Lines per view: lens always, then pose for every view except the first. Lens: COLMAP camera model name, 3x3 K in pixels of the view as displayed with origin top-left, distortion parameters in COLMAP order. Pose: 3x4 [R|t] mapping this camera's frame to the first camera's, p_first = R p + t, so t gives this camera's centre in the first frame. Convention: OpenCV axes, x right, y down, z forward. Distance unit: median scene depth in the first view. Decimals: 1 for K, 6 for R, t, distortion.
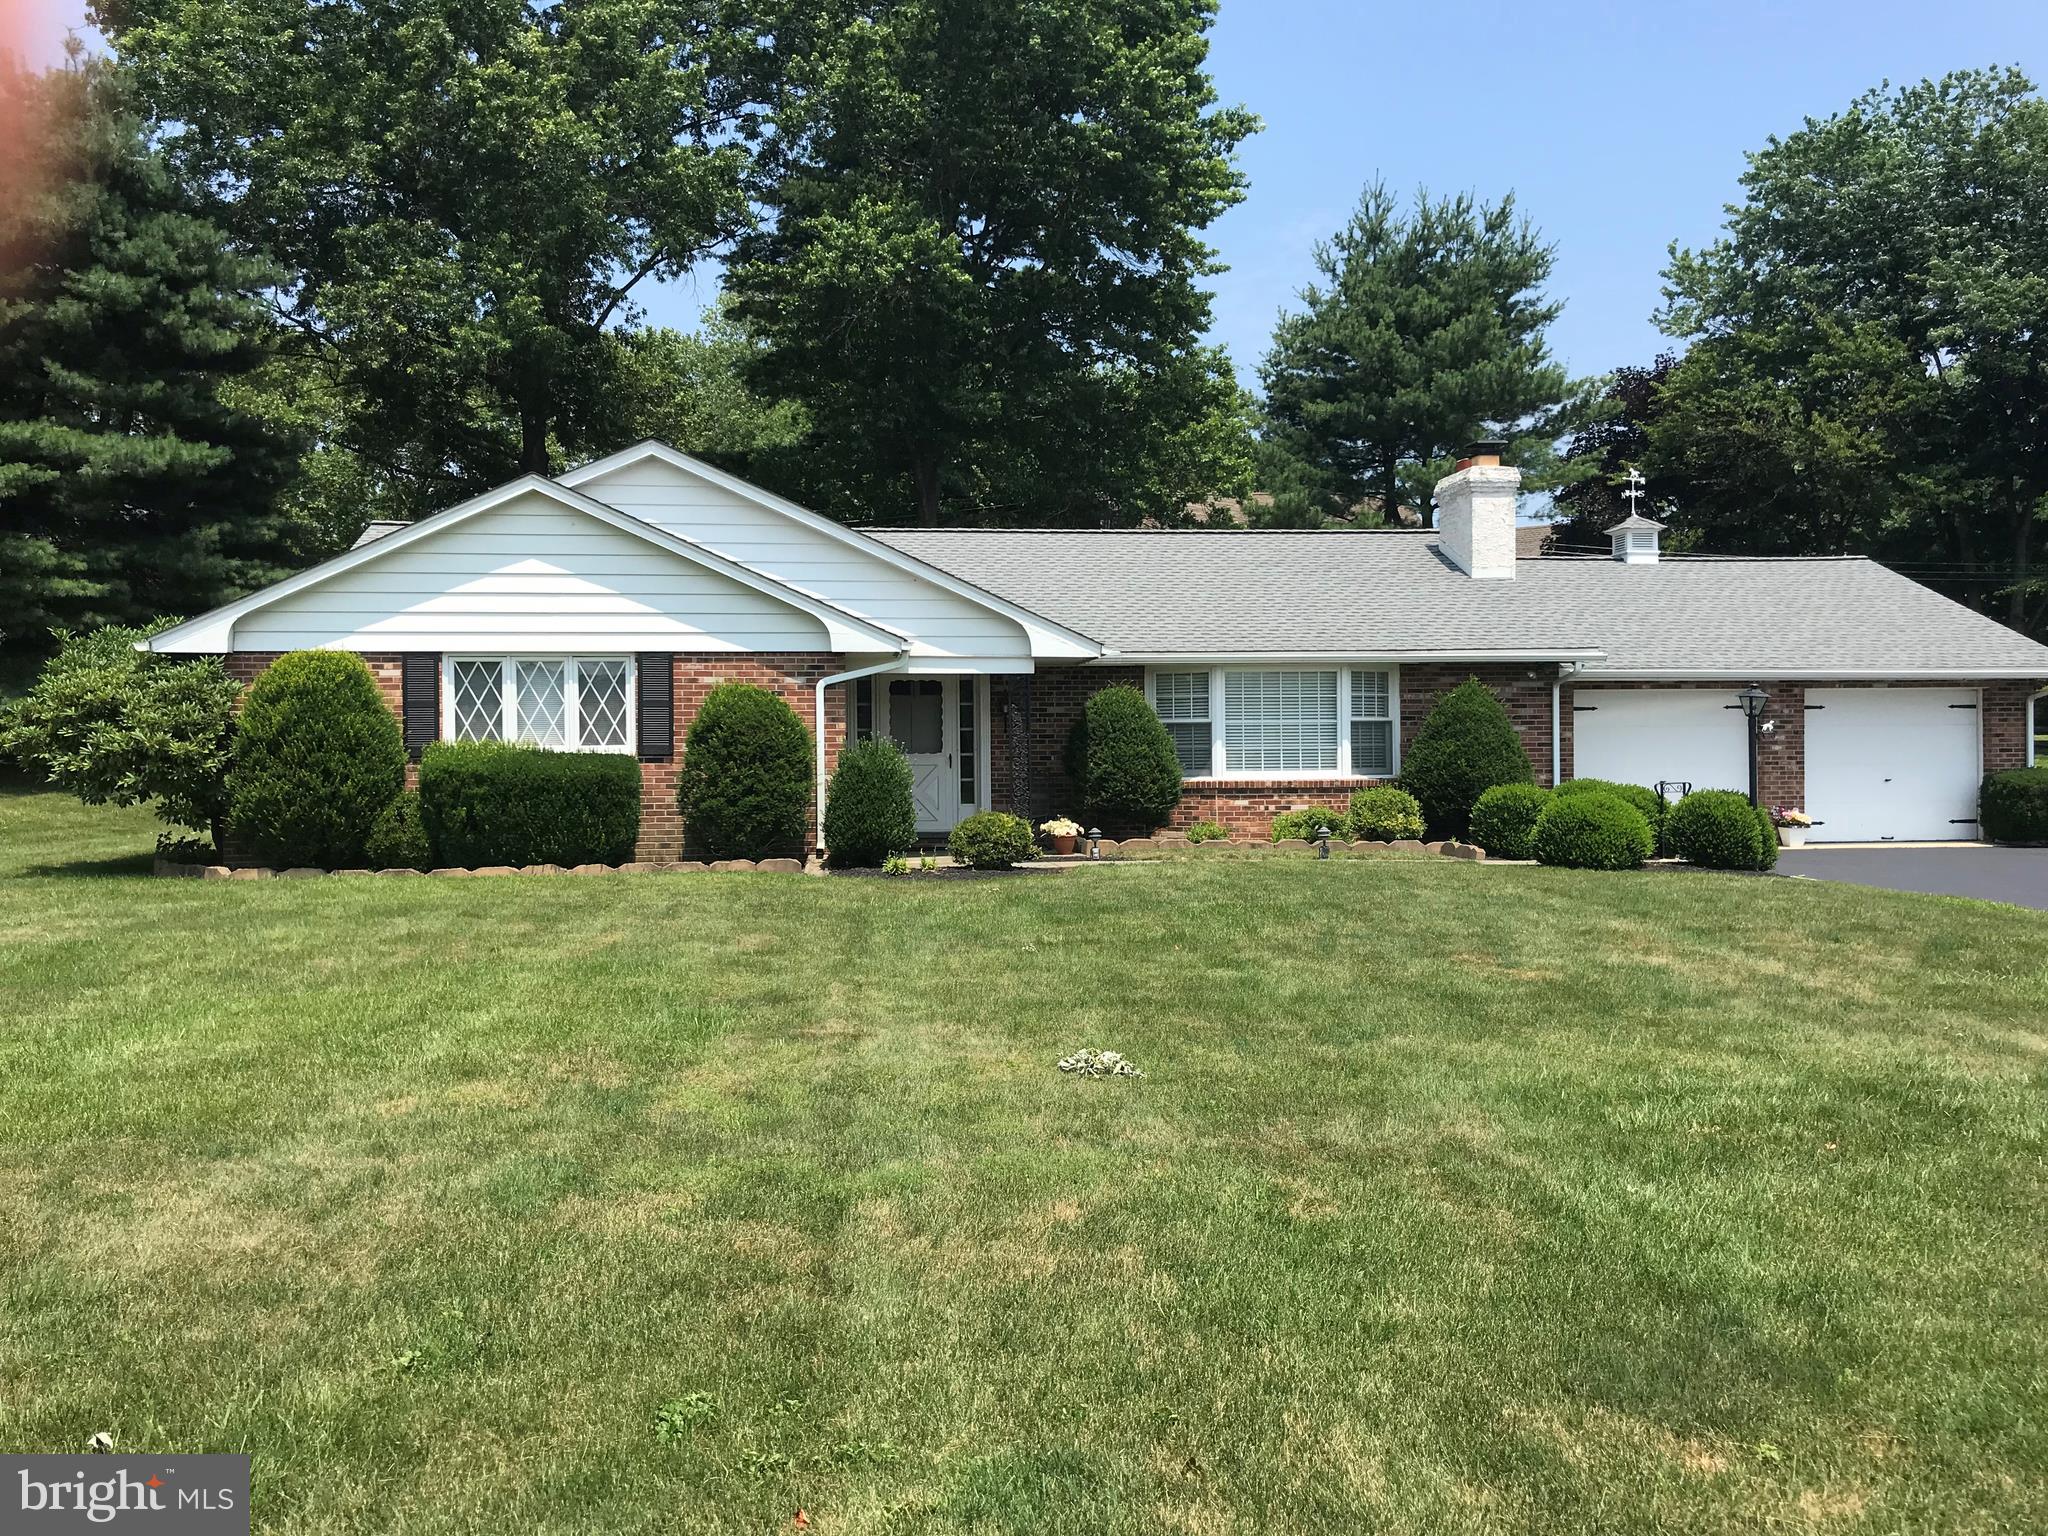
lens RADIAL K [[1695.7, 0, 1024.0], [0, 1695.7, 768.0], [0, 0, 1]] dist [0.010593, -0.003489]
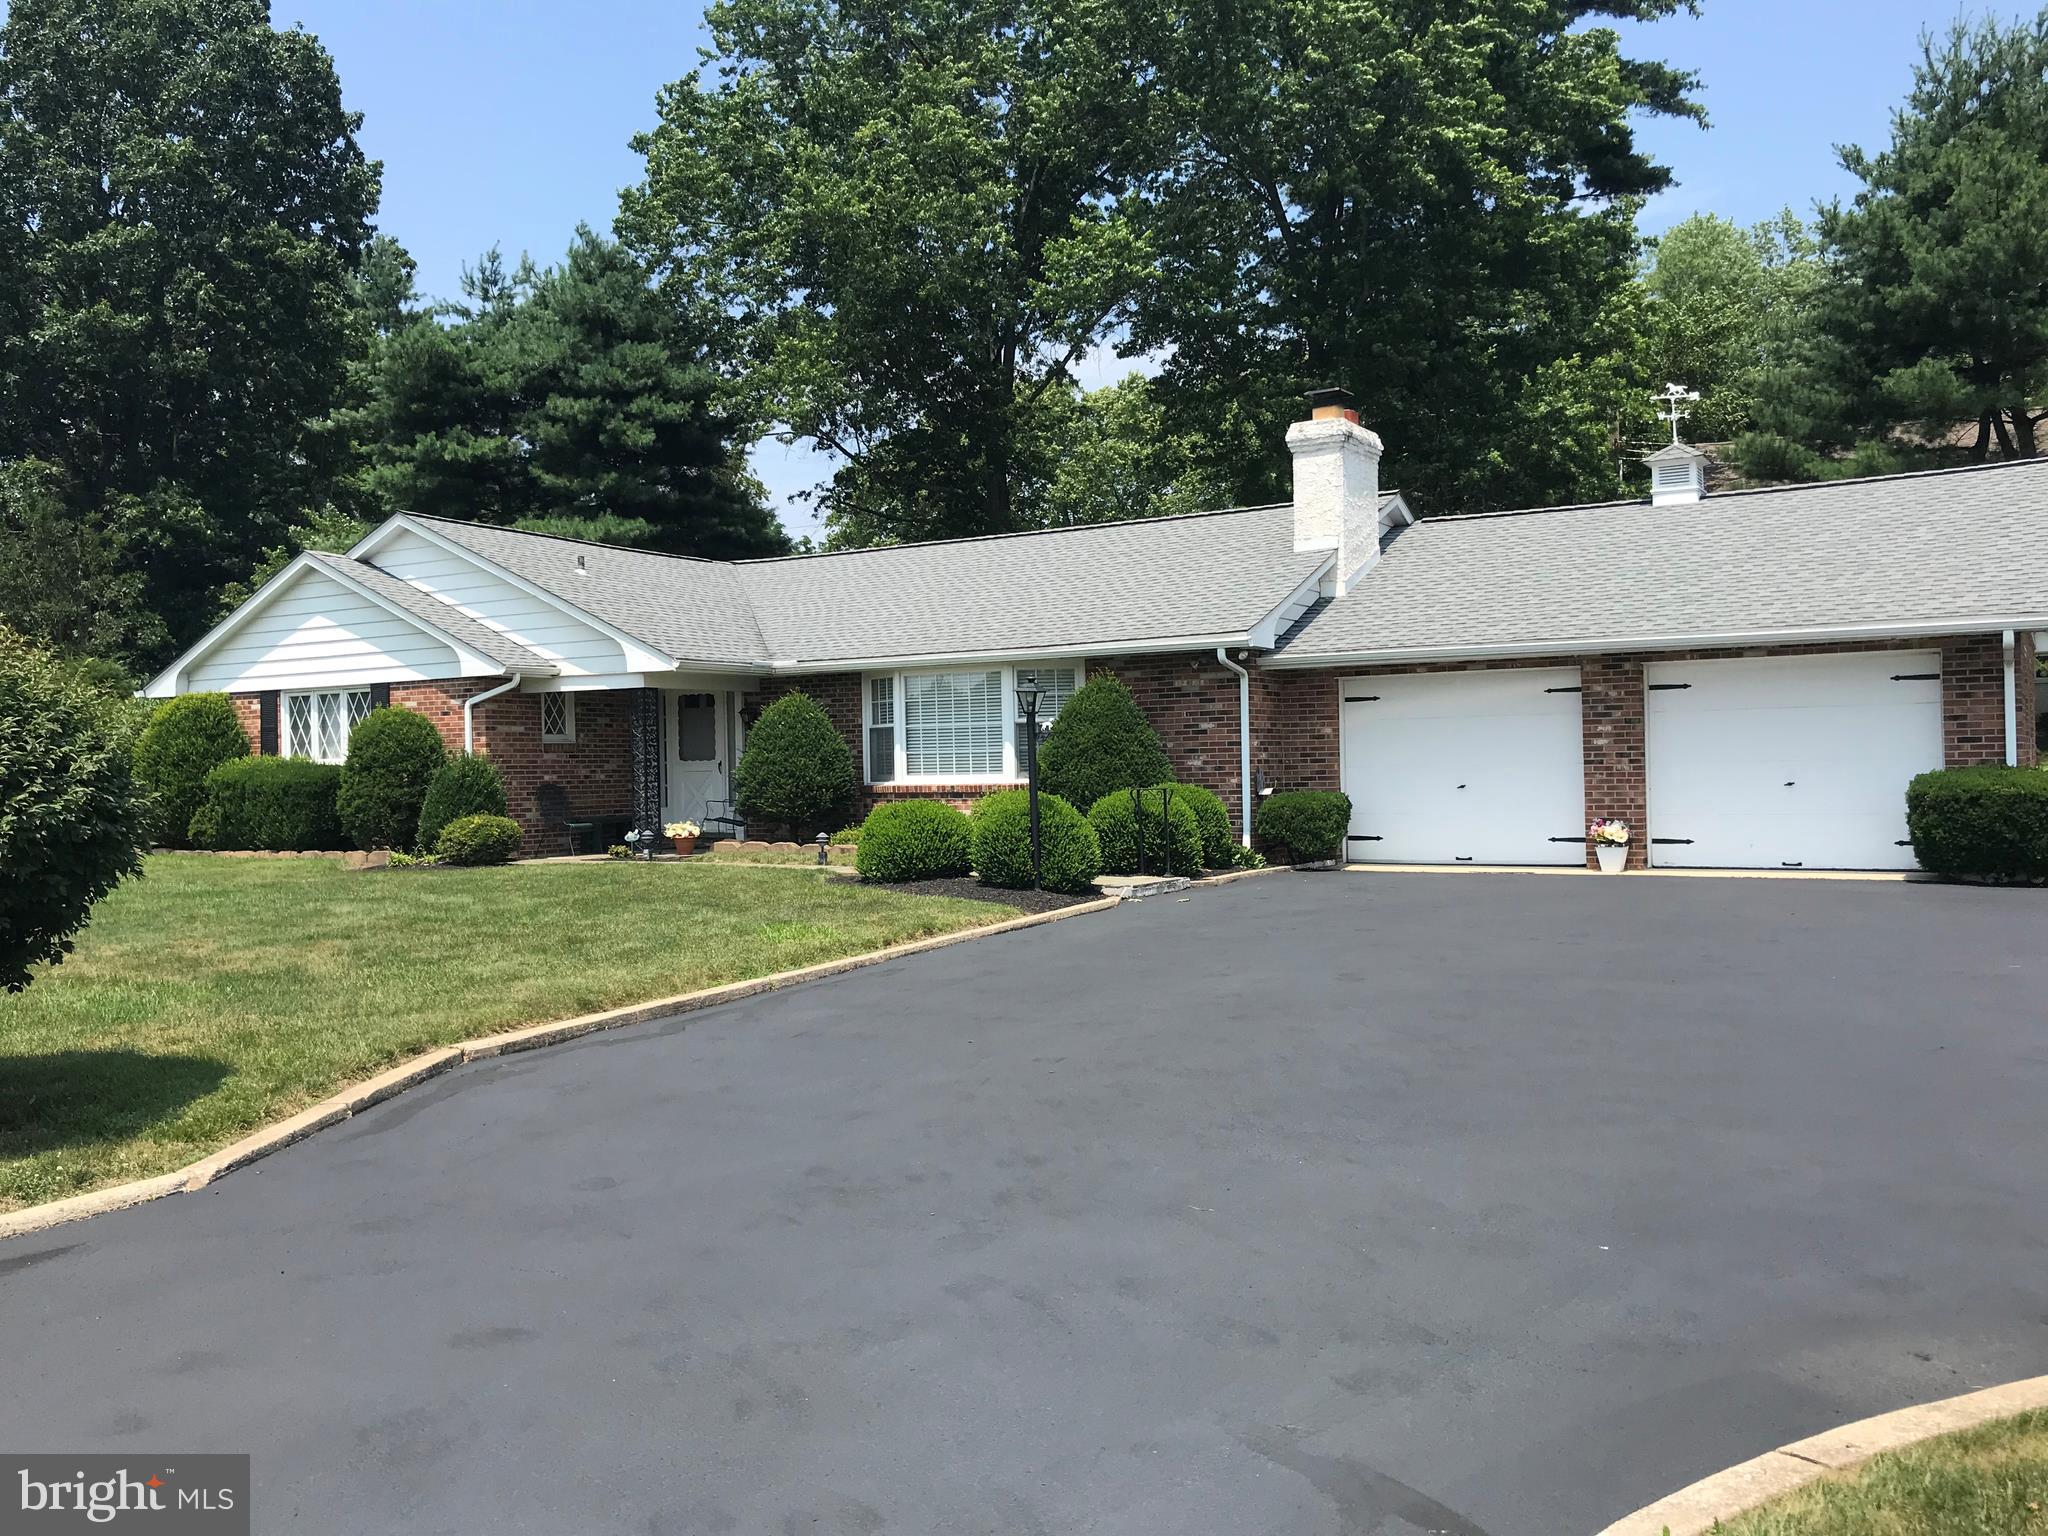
lens RADIAL K [[1776.6, 0, 1024.0], [0, 1776.6, 768.0], [0, 0, 1]] dist [0.009696, 0.000157]
pose [[0.772452, -0.008111, -0.635021, 0.830250], [0.004204, 0.999962, -0.007659, 0.005447], [0.635059, 0.003247, 0.772457, 0.240175]]
